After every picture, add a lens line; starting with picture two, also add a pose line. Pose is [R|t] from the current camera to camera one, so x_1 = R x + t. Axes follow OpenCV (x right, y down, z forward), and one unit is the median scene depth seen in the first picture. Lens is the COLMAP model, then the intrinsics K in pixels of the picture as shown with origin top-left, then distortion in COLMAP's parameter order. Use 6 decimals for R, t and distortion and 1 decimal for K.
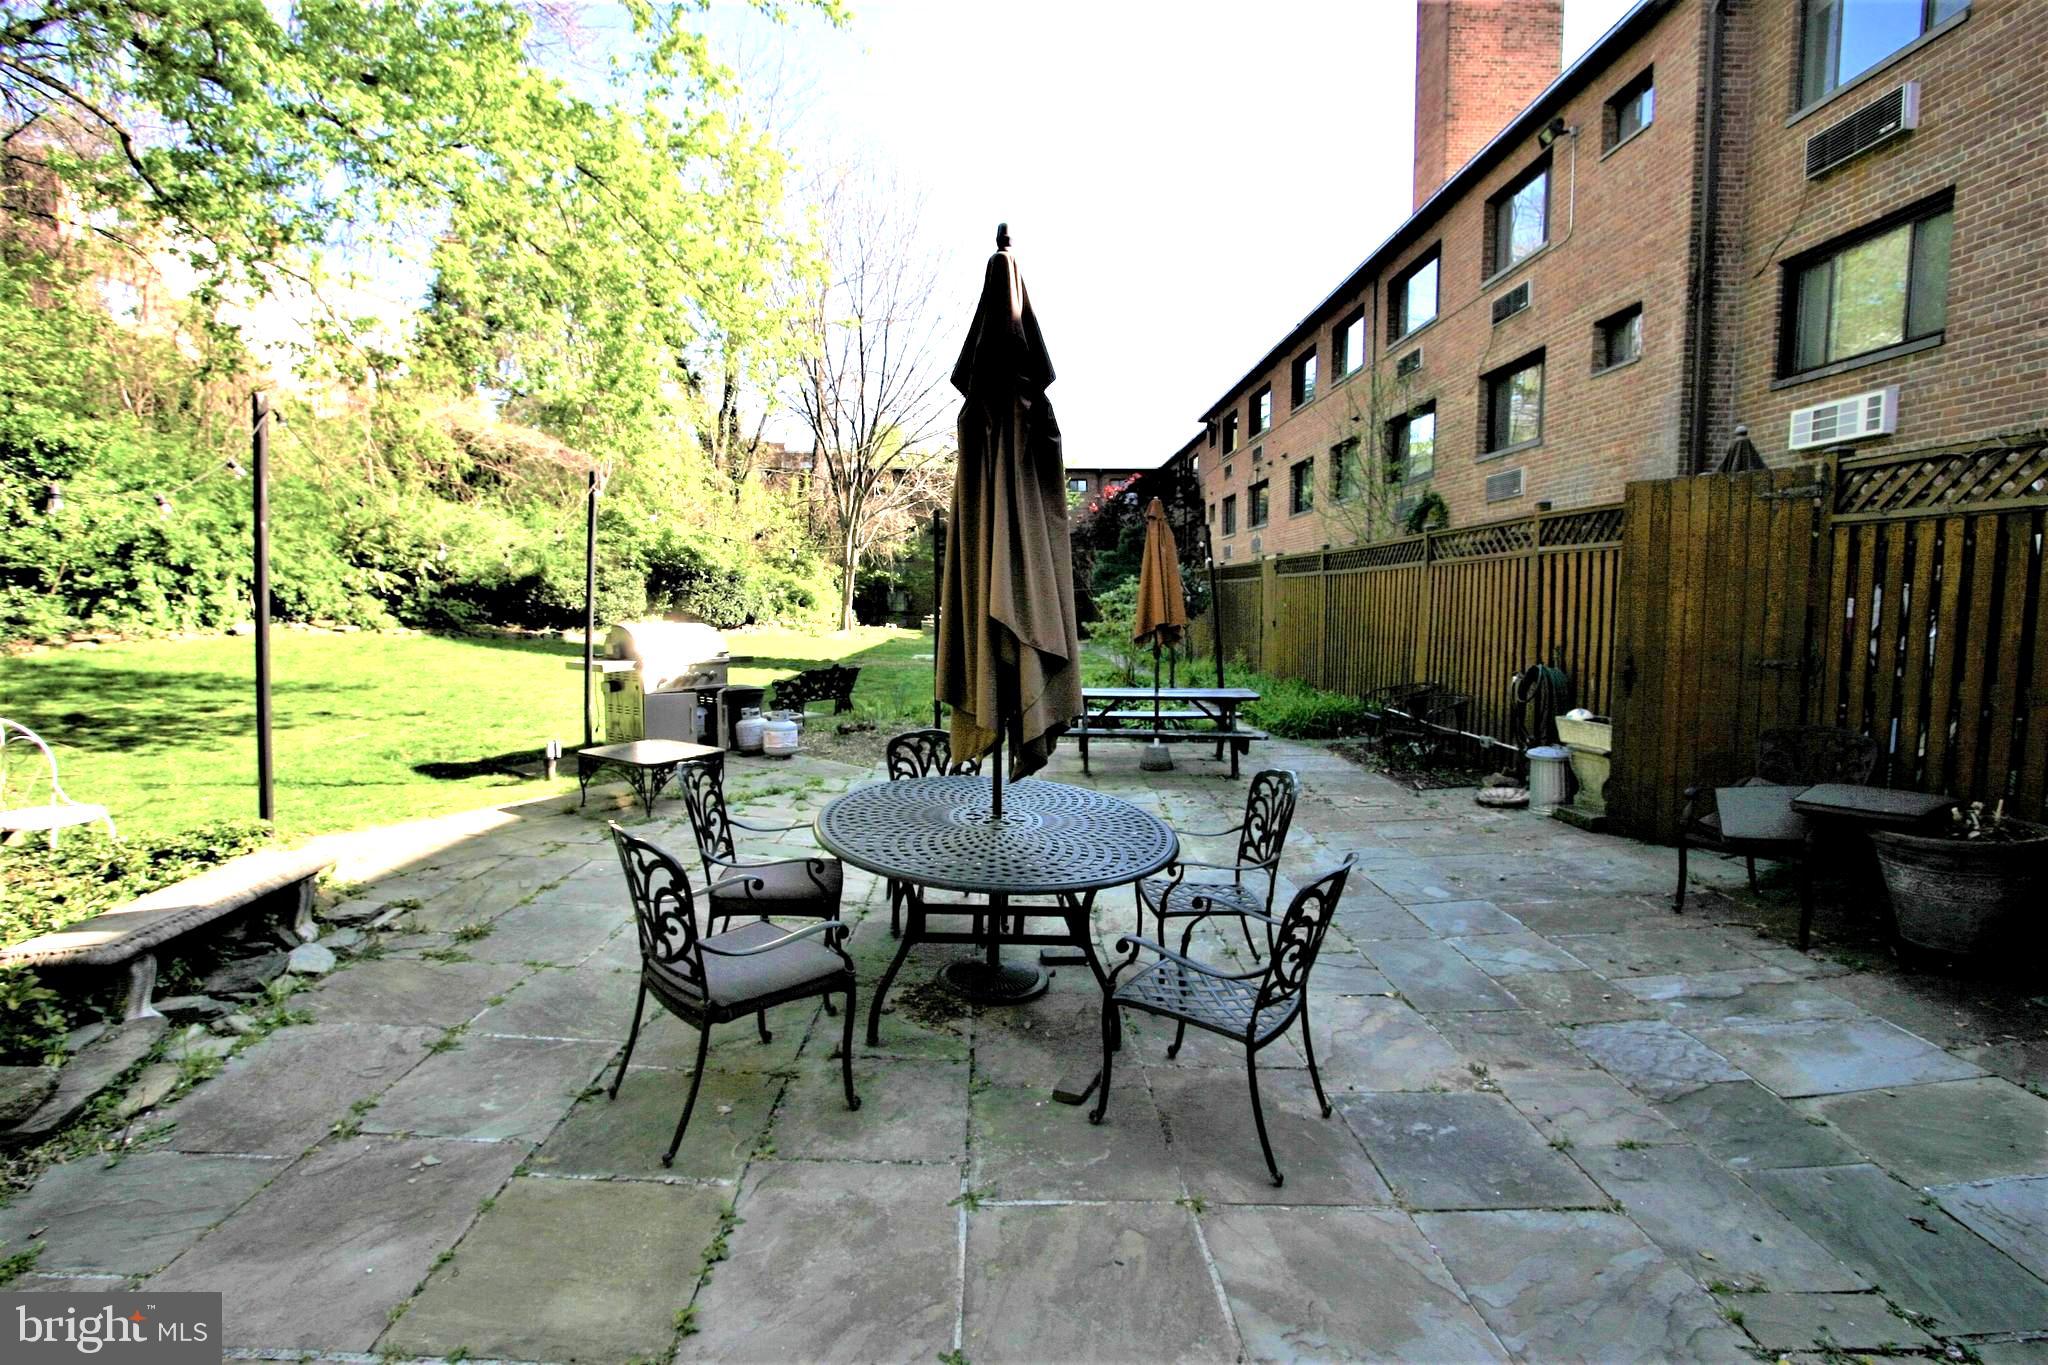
lens RADIAL K [[926.3, 0, 1014.9], [0, 926.3, 688.2], [0, 0, 1]] dist [-0.014444, -0.000081]
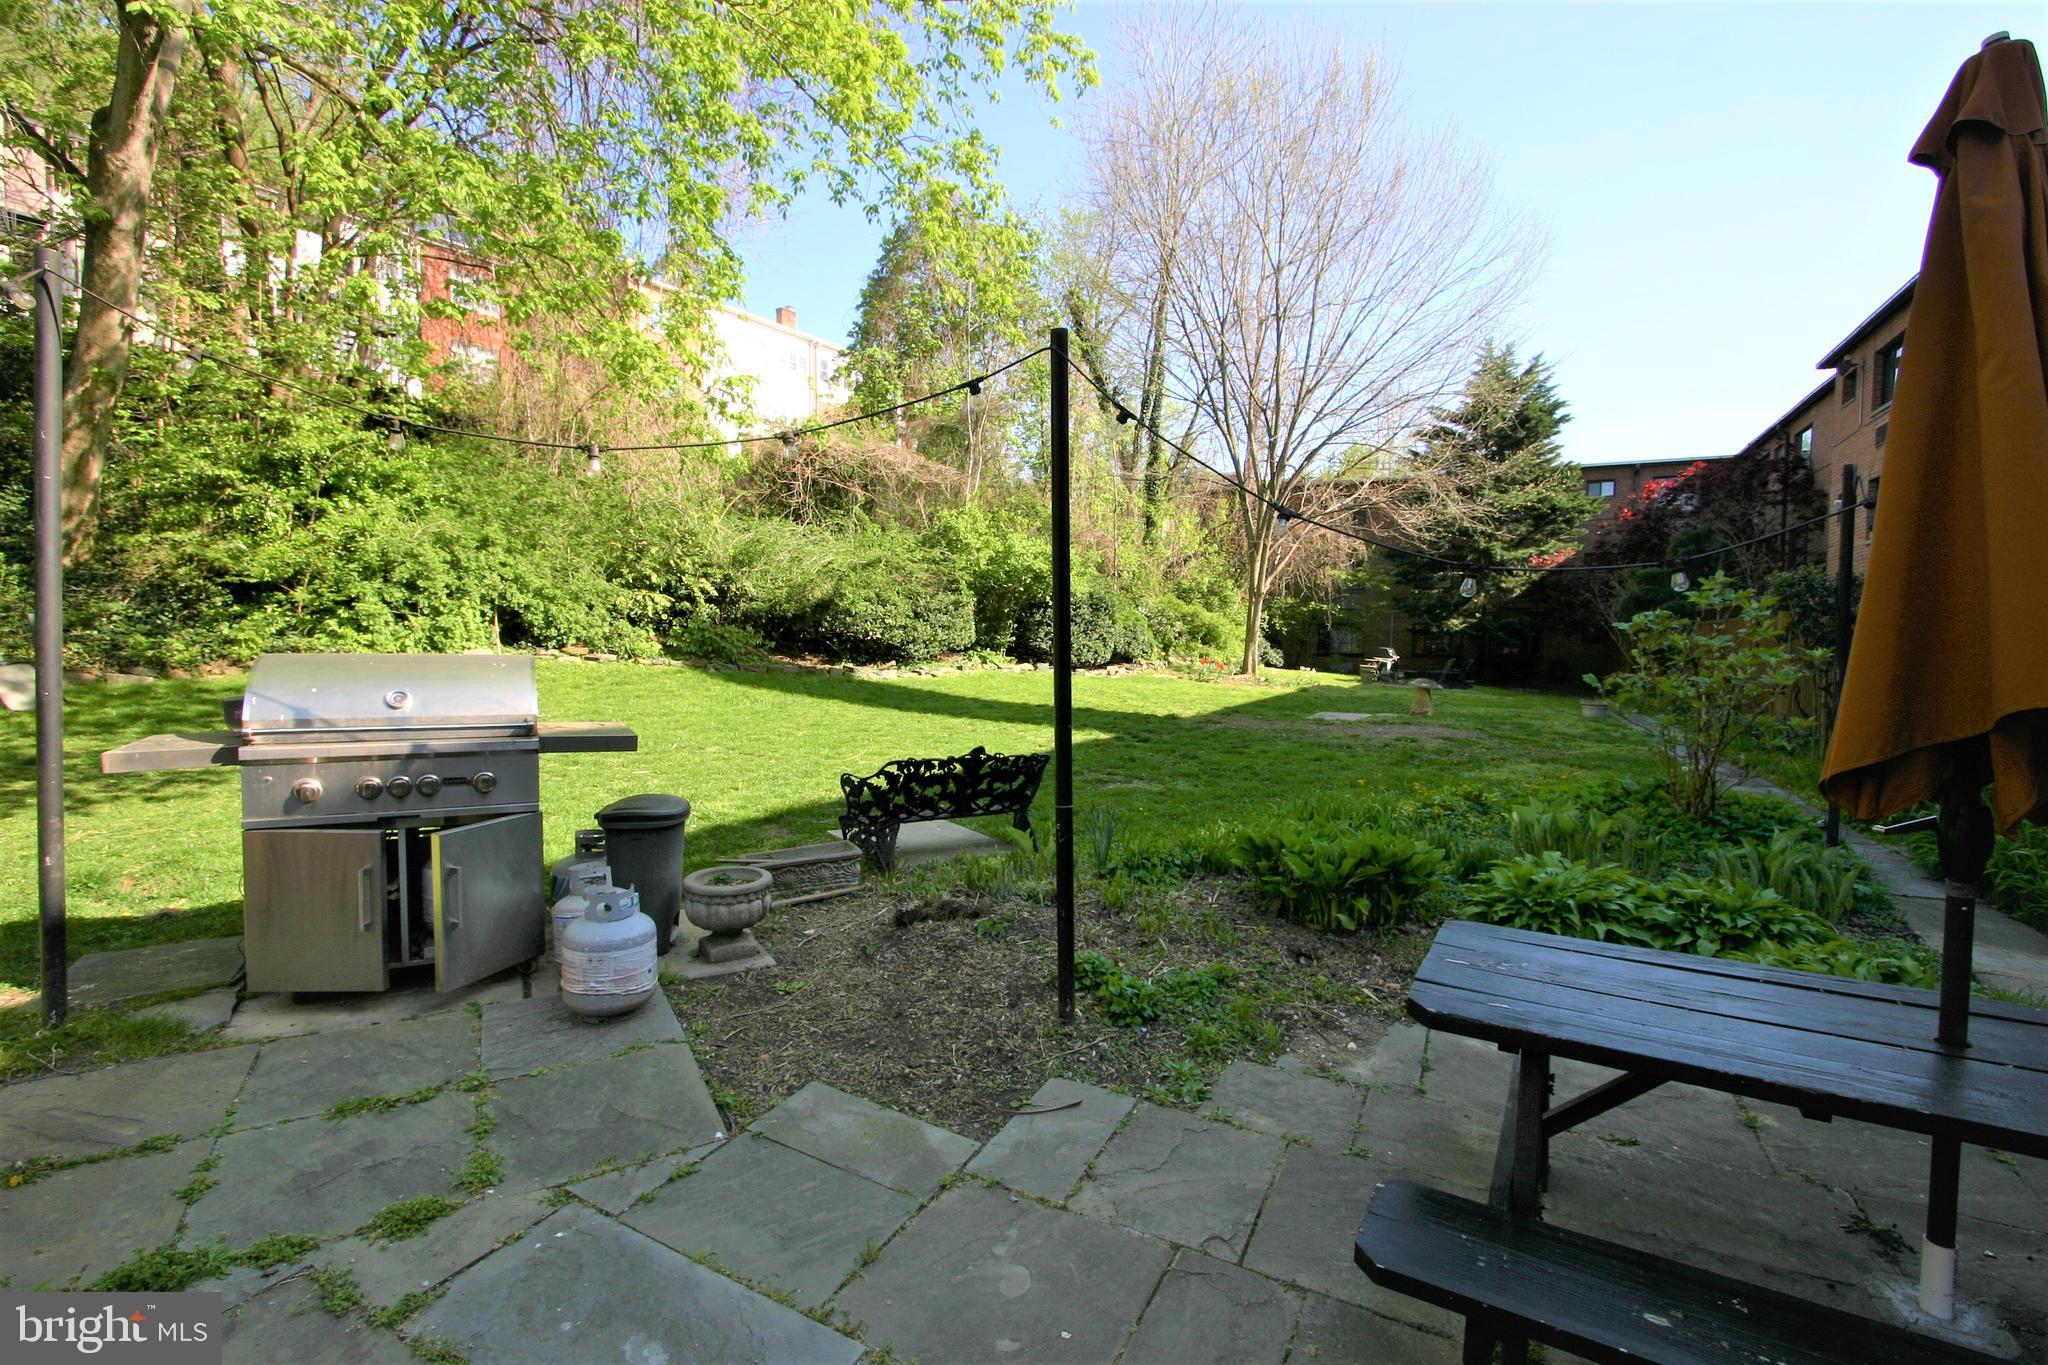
lens RADIAL K [[926.3, 0, 1014.9], [0, 926.3, 688.2], [0, 0, 1]] dist [-0.014444, -0.000081]
pose [[0.878056, 0.035784, -0.477218, 0.034810], [-0.056585, 0.997968, -0.029281, -0.027548], [0.475201, 0.052714, 0.878297, 0.361652]]
